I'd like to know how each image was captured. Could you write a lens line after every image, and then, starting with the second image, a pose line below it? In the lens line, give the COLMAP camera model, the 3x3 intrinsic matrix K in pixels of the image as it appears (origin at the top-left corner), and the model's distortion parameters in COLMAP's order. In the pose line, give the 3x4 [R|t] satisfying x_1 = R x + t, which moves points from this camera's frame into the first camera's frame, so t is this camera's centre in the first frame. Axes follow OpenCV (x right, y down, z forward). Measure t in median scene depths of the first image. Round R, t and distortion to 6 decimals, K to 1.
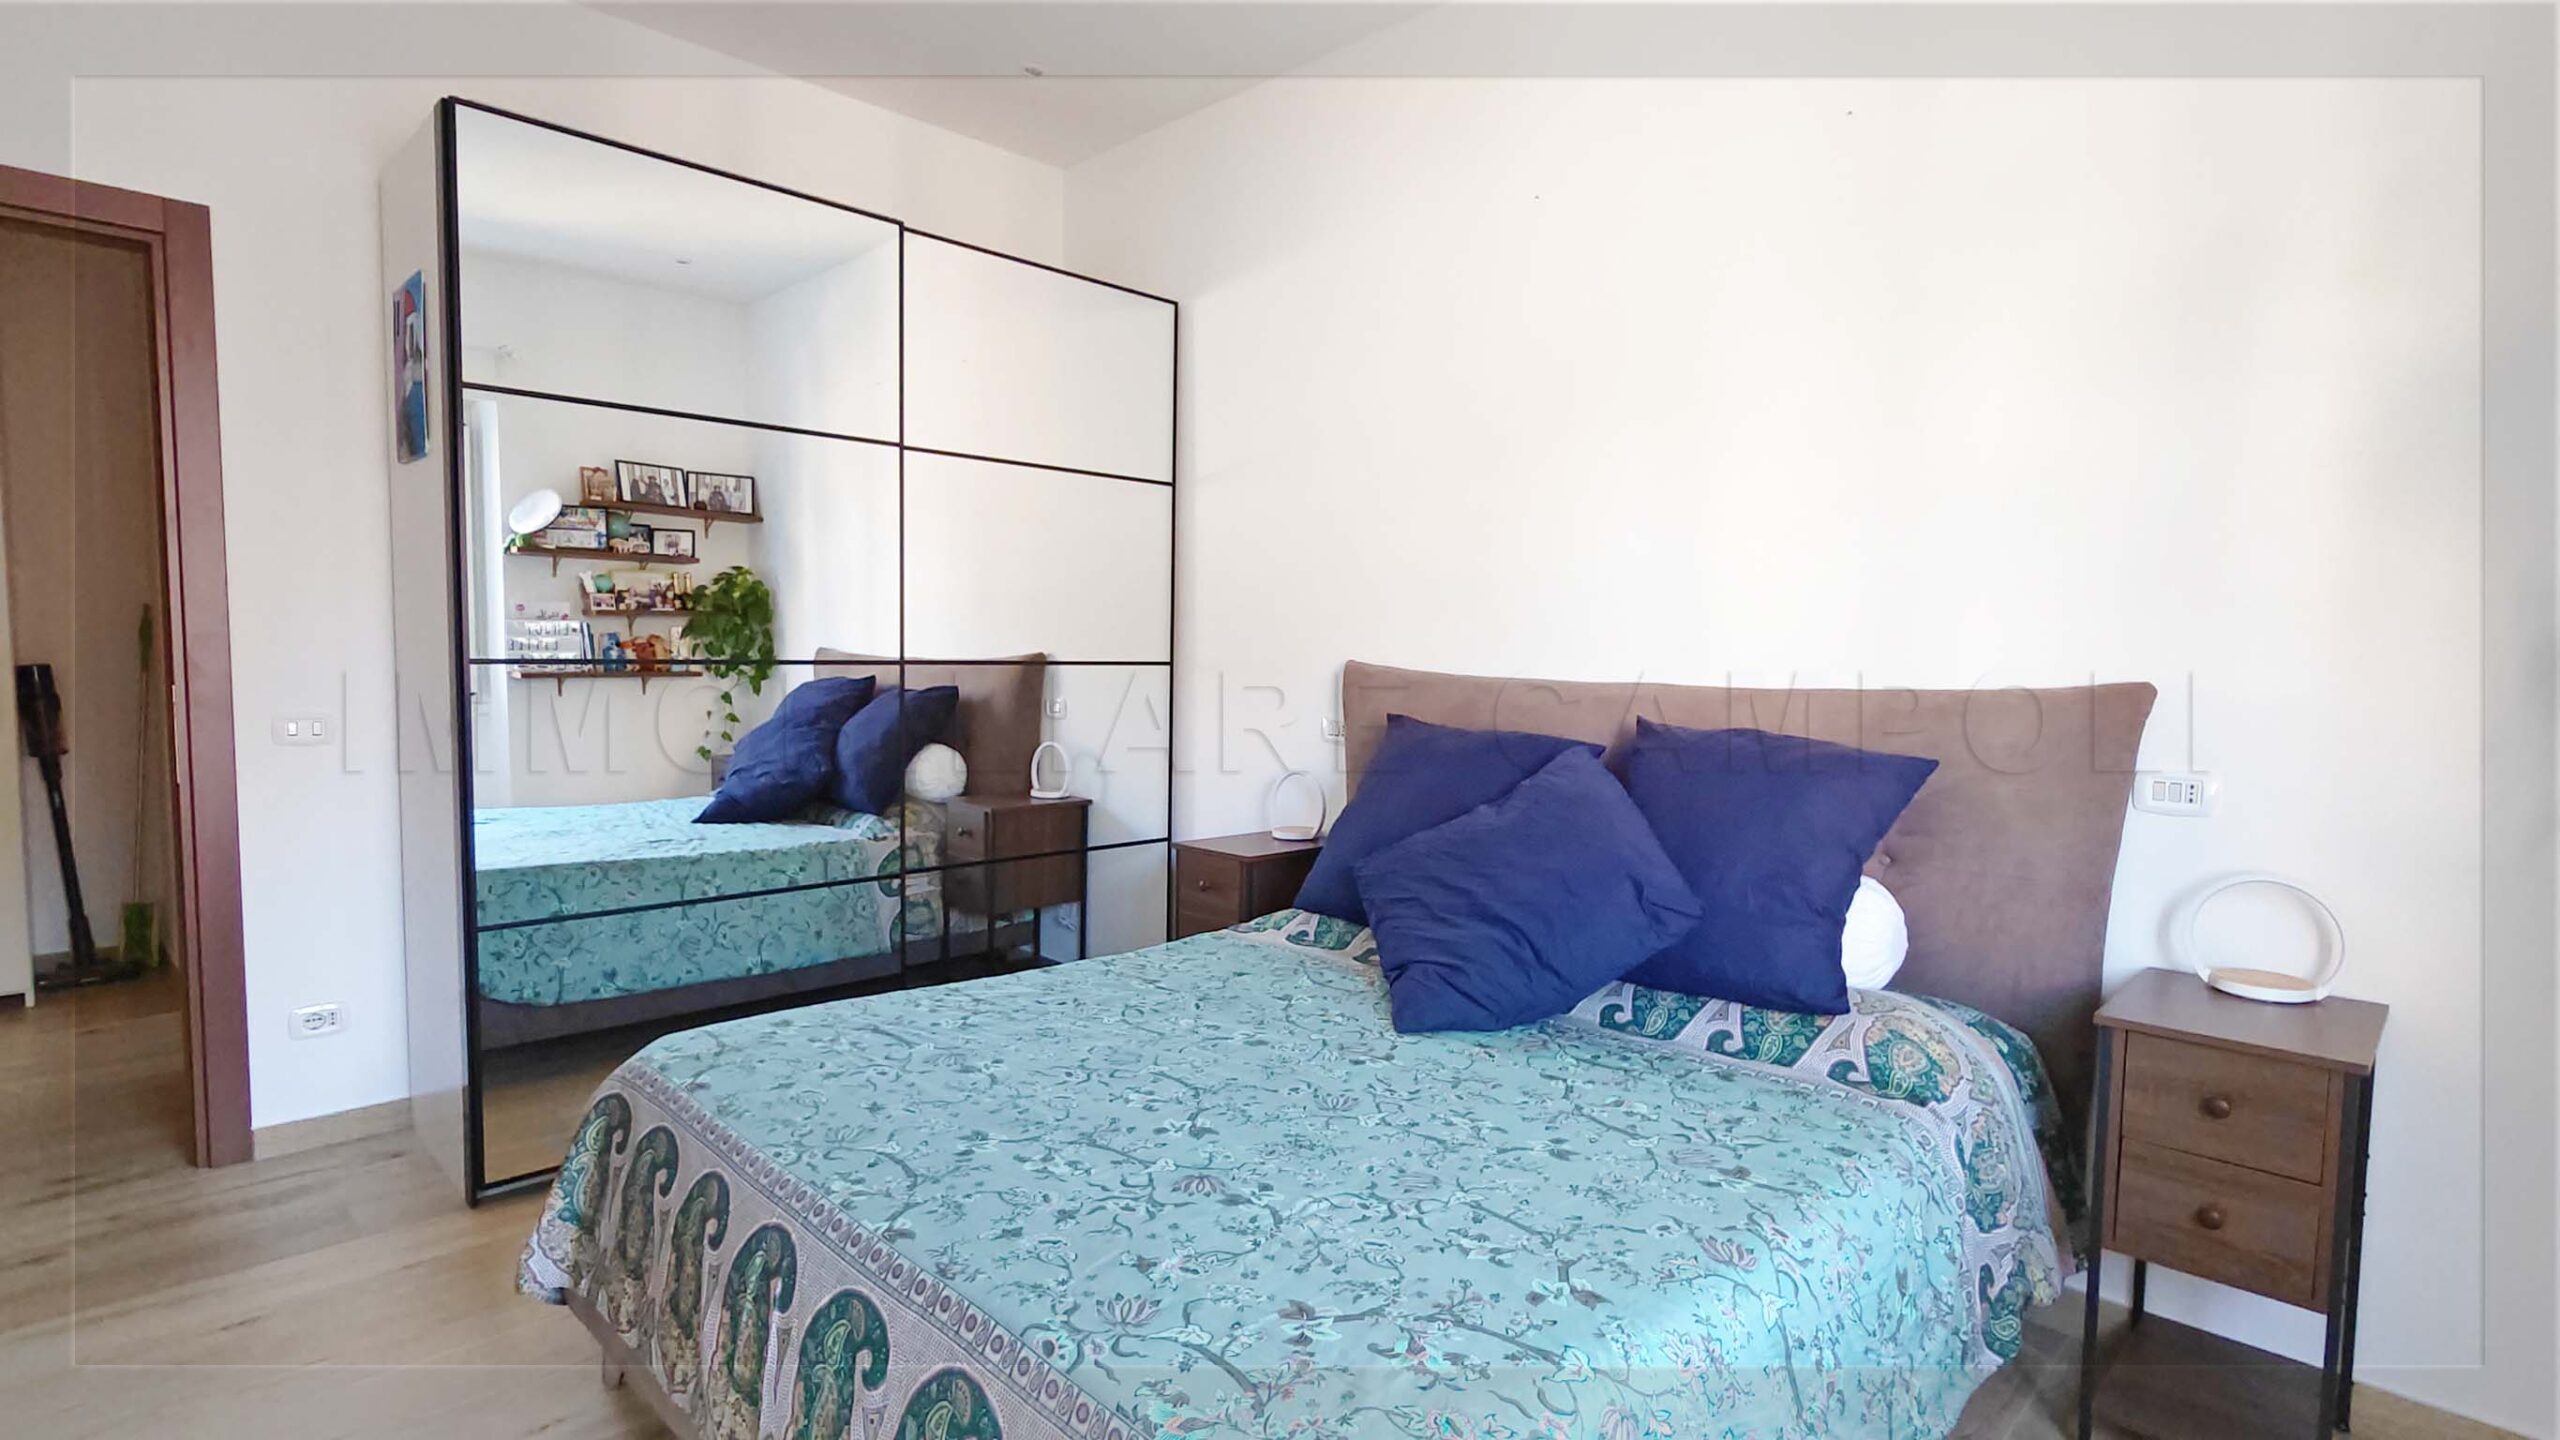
lens RADIAL K [[1238.8, 0, 1282.4], [0, 1238.8, 730.7], [0, 0, 1]] dist [-0.003066, 0.000445]
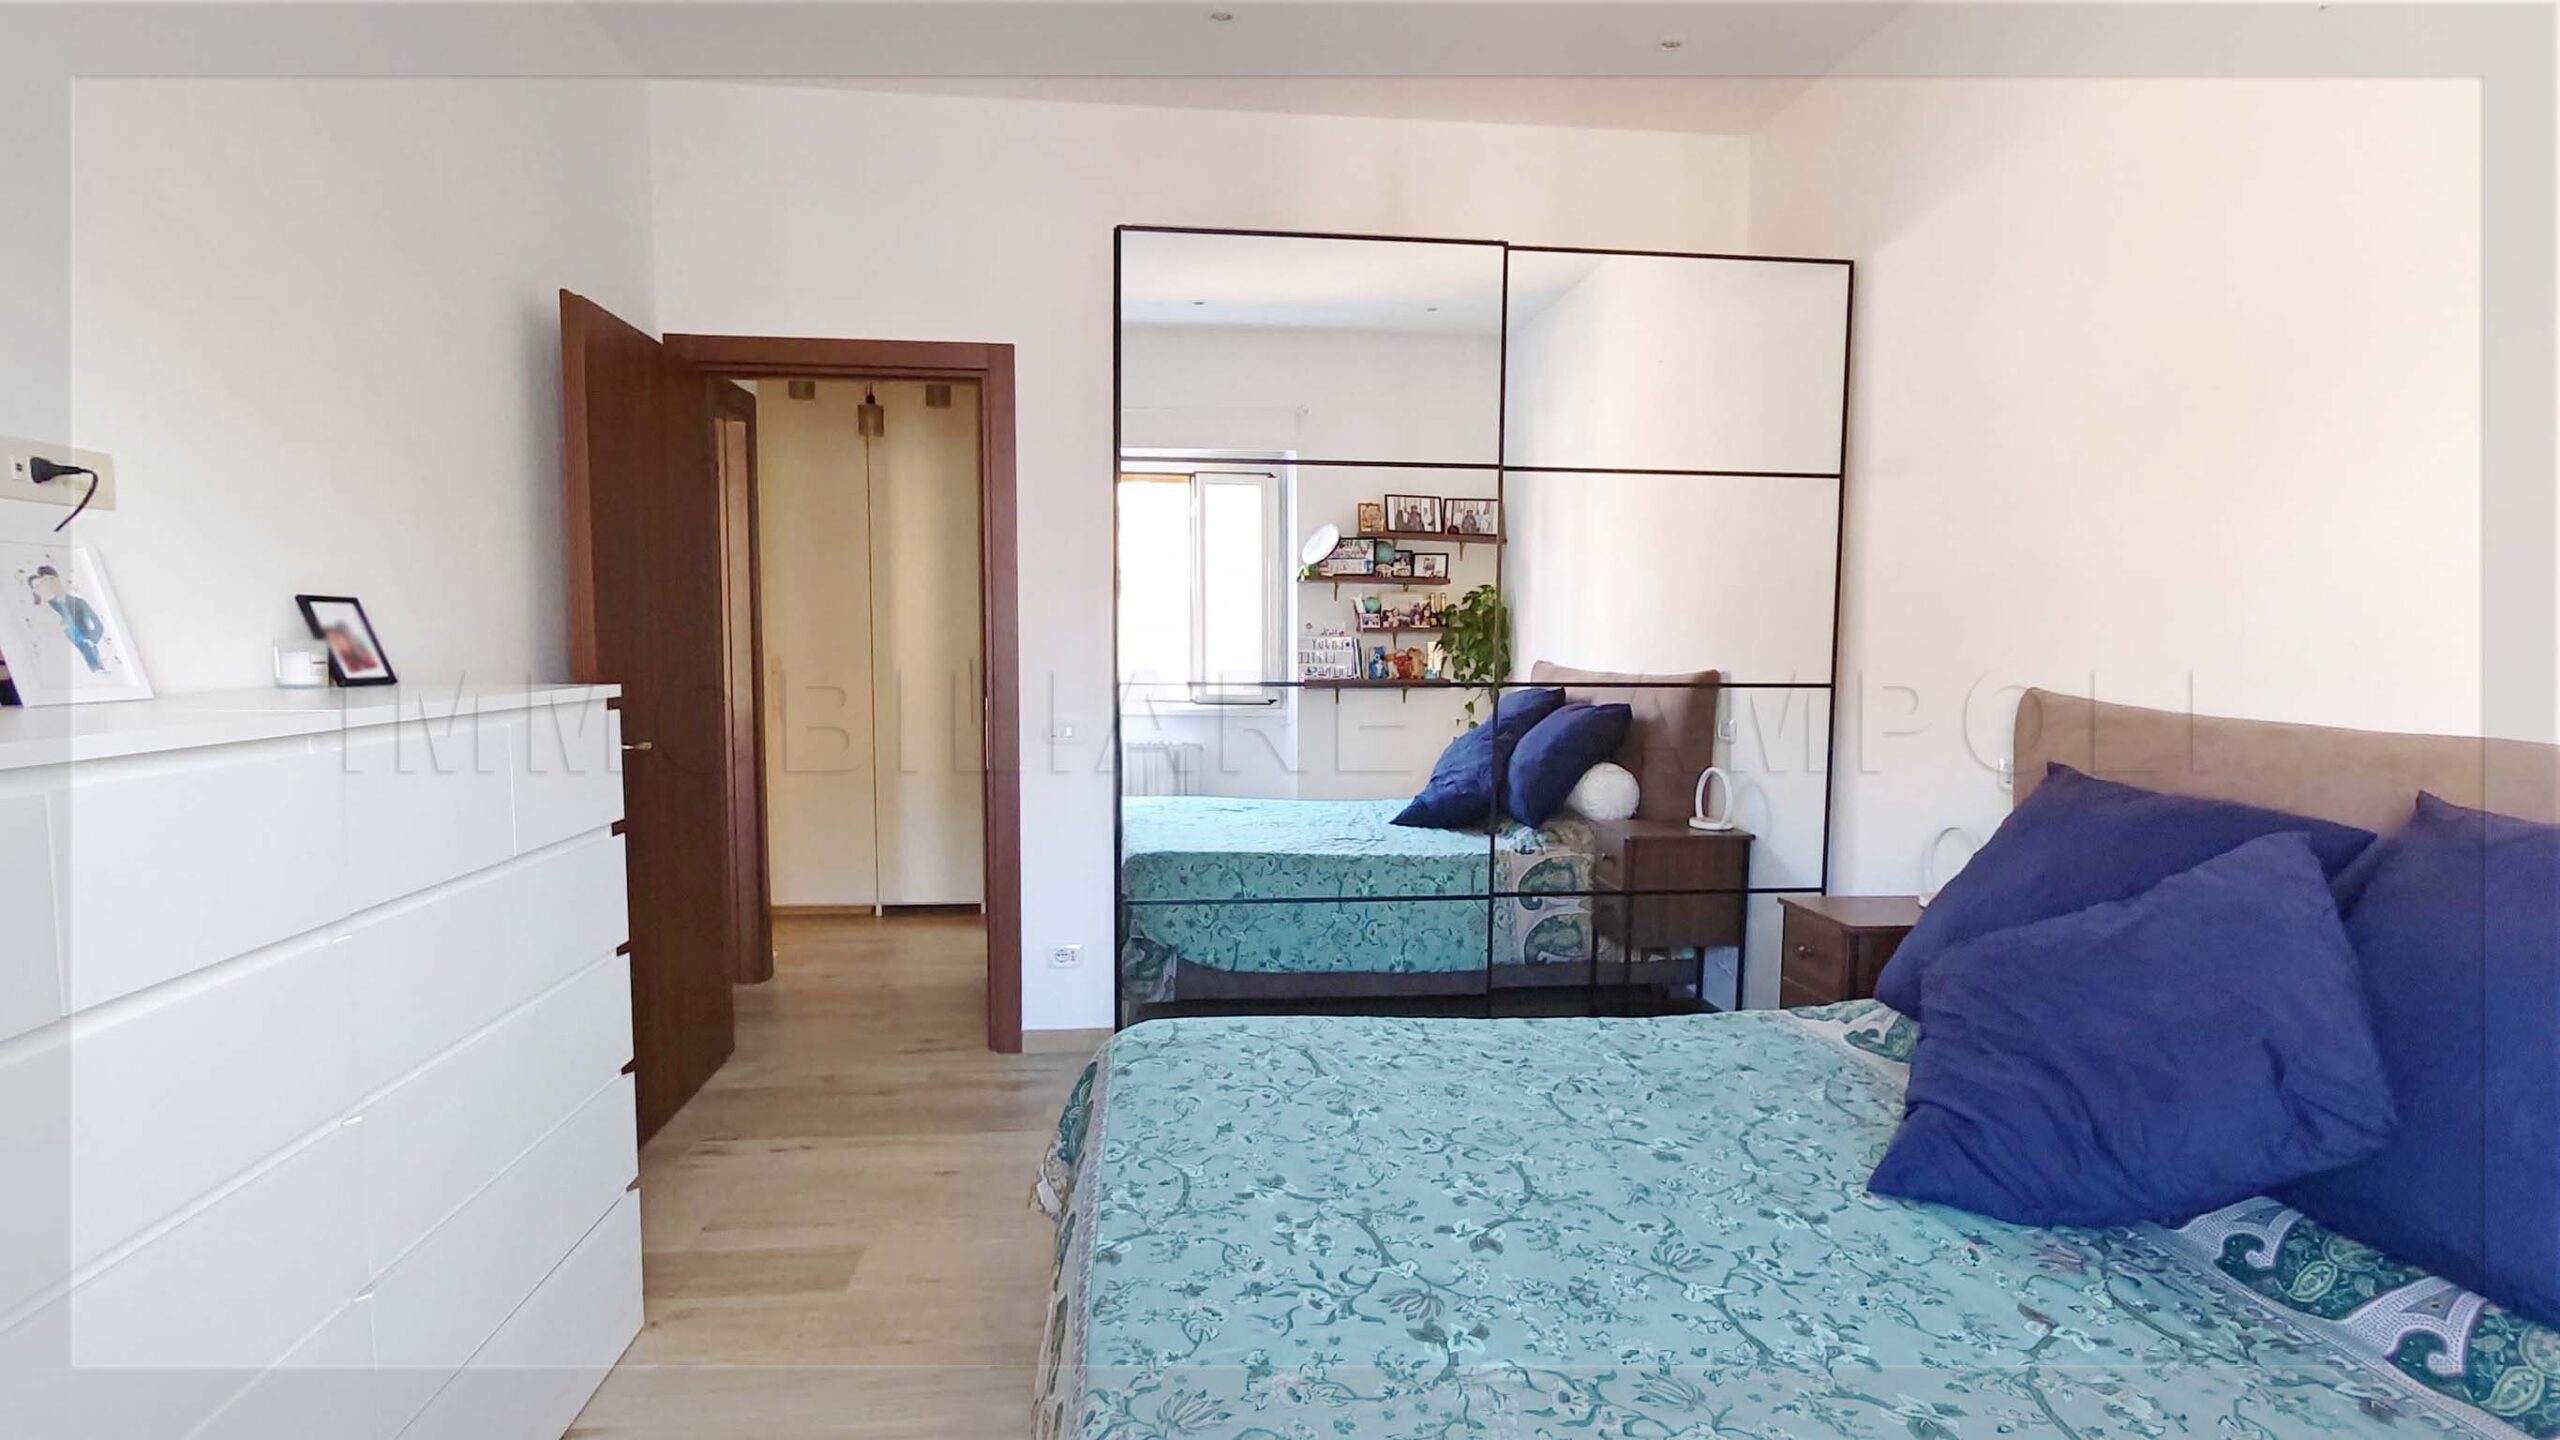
lens RADIAL K [[1238.7, 0, 1272.6], [0, 1238.7, 734.5], [0, 0, 1]] dist [-0.001013, 0.000988]
pose [[0.774180, 0.037130, -0.631875, 0.176482], [-0.036456, 0.999236, 0.014051, -0.021576], [0.631914, 0.012158, 0.774943, 0.108240]]
